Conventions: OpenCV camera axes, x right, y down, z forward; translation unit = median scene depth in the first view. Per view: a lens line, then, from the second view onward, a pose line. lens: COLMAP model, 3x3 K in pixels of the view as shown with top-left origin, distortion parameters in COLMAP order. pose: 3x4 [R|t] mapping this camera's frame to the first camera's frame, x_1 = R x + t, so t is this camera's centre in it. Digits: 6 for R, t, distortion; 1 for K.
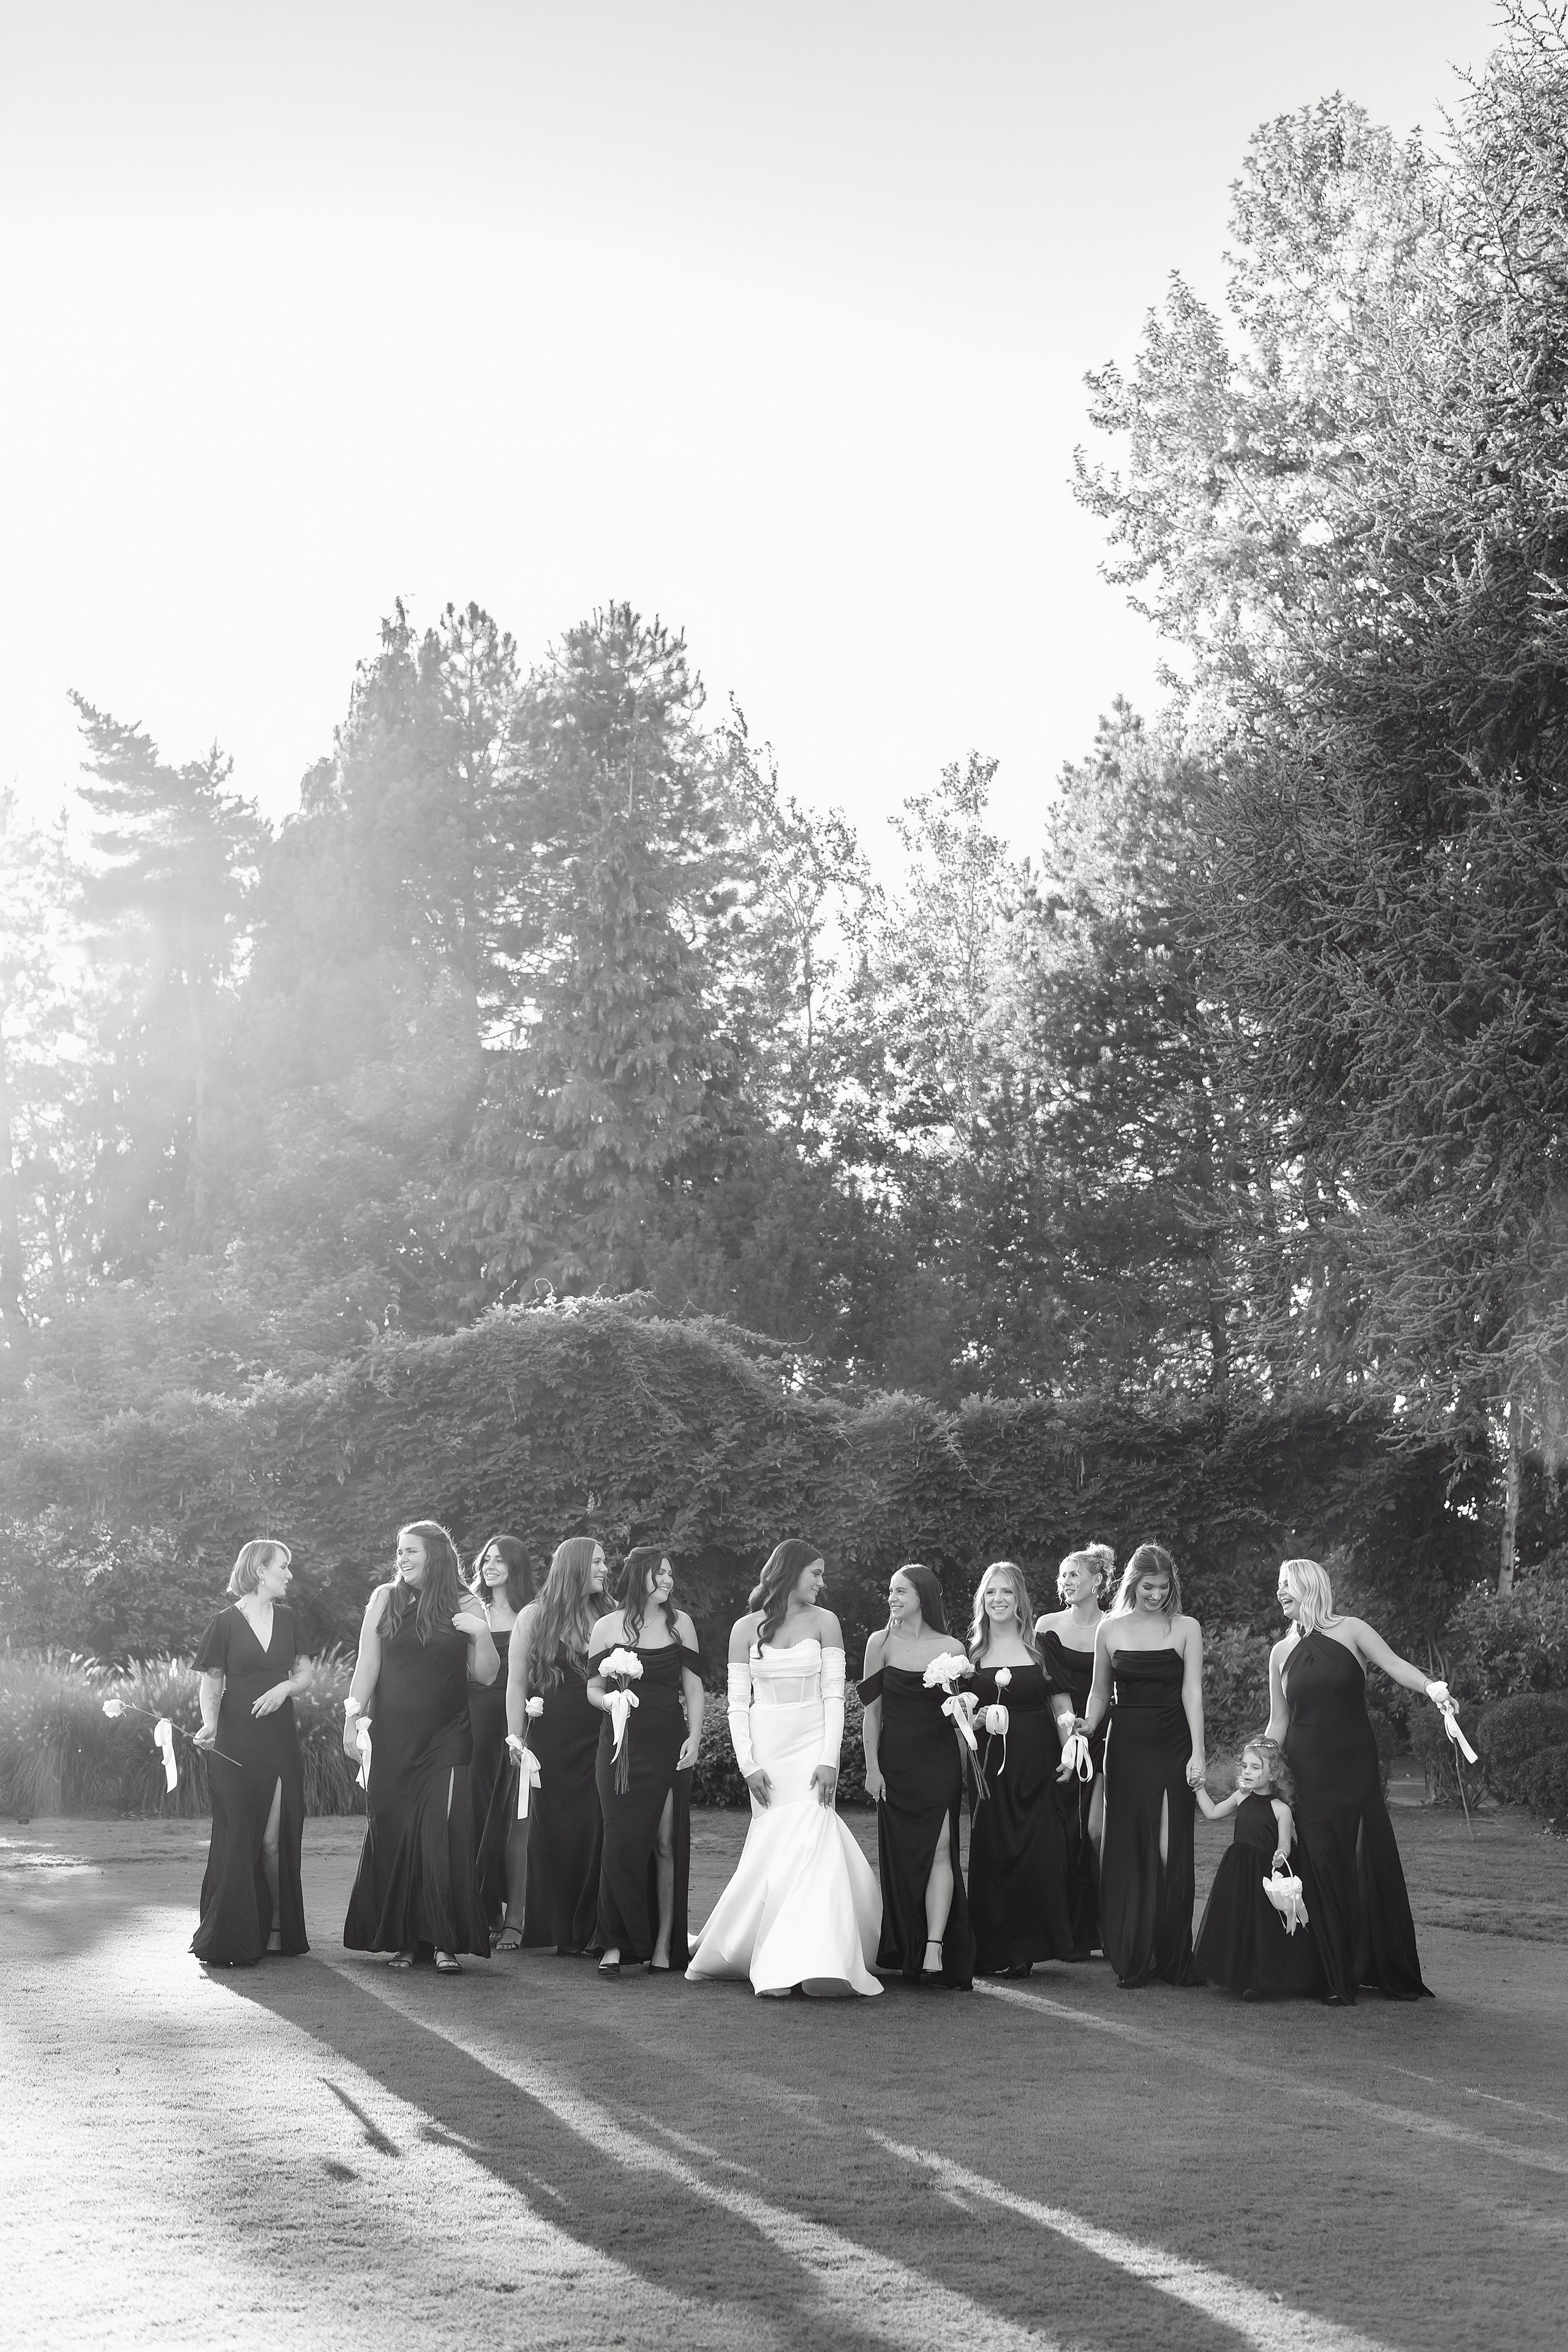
lens RADIAL K [[3040.9, 0, 840.9], [0, 3040.9, 1131.5], [0, 0, 1]] dist [0.017468, 0.046597]
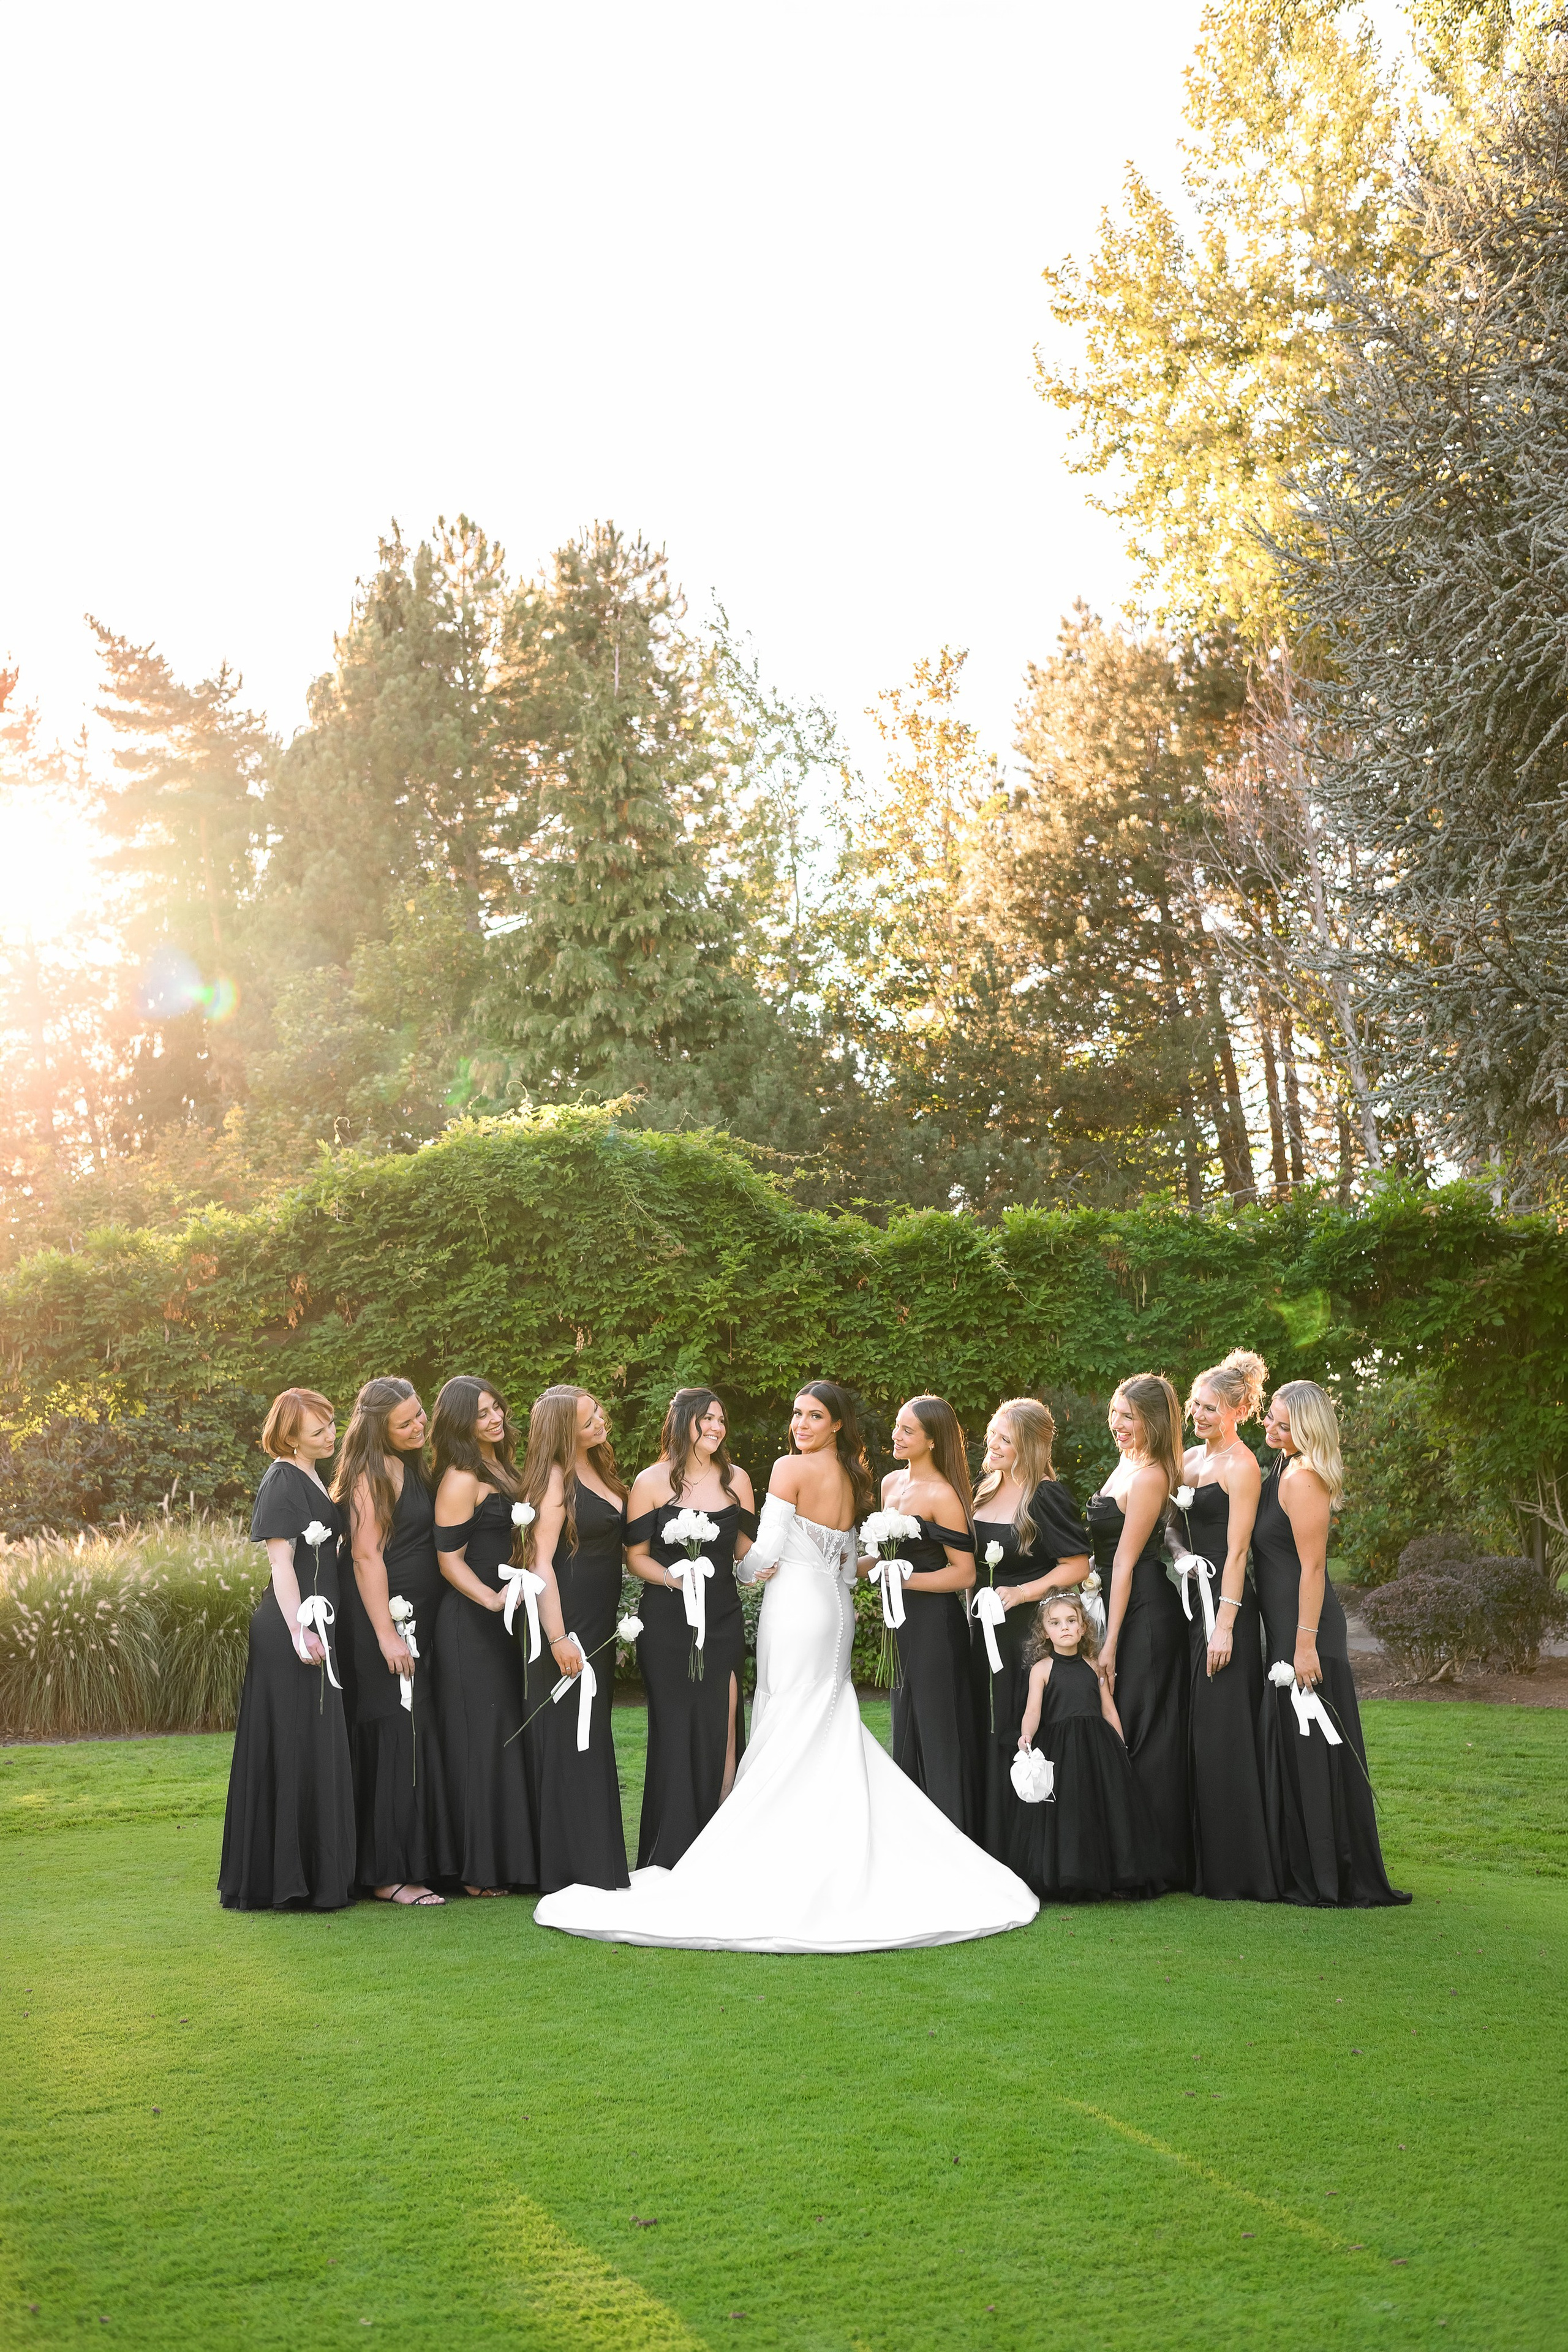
lens RADIAL K [[2521.5, 0, 790.0], [0, 2521.5, 1185.2], [0, 0, 1]] dist [-0.006630, 0.026602]
pose [[0.999566, -0.027701, -0.010063, -0.006510], [0.028128, 0.998584, 0.045148, 0.021945], [0.008798, -0.045412, 0.998930, 0.132953]]
